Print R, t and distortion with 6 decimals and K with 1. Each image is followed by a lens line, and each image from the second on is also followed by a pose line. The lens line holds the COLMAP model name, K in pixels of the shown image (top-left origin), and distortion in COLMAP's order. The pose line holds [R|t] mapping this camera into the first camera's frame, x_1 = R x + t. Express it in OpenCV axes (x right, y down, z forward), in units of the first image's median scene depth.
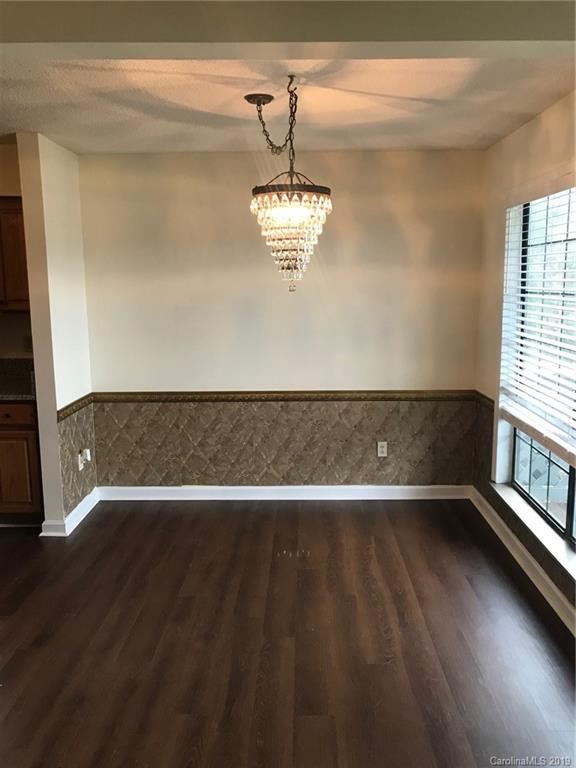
lens RADIAL K [[623.2, 0, 287.7], [0, 623.2, 374.6], [0, 0, 1]] dist [0.057749, -0.082424]
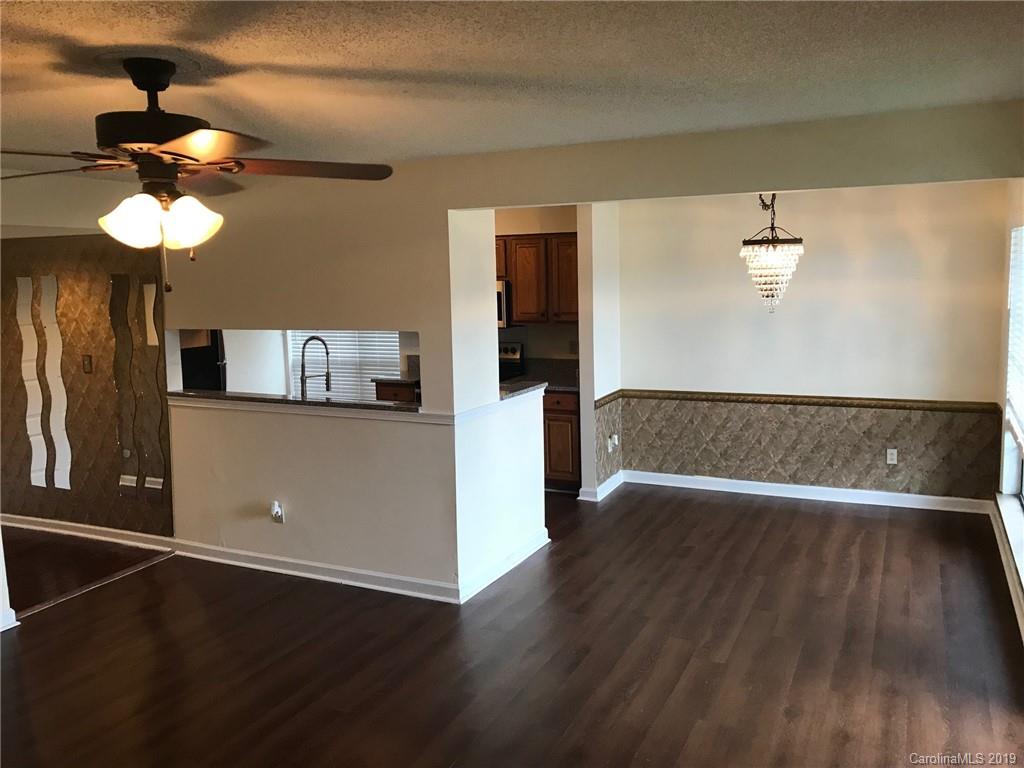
lens RADIAL K [[831.0, 0, 518.2], [0, 831.0, 385.2], [0, 0, 1]] dist [0.057749, -0.082424]
pose [[0.913864, 0.040348, -0.404010, 0.143969], [-0.040921, 0.999136, 0.007220, 0.018127], [0.403953, 0.009935, 0.914726, -0.513408]]
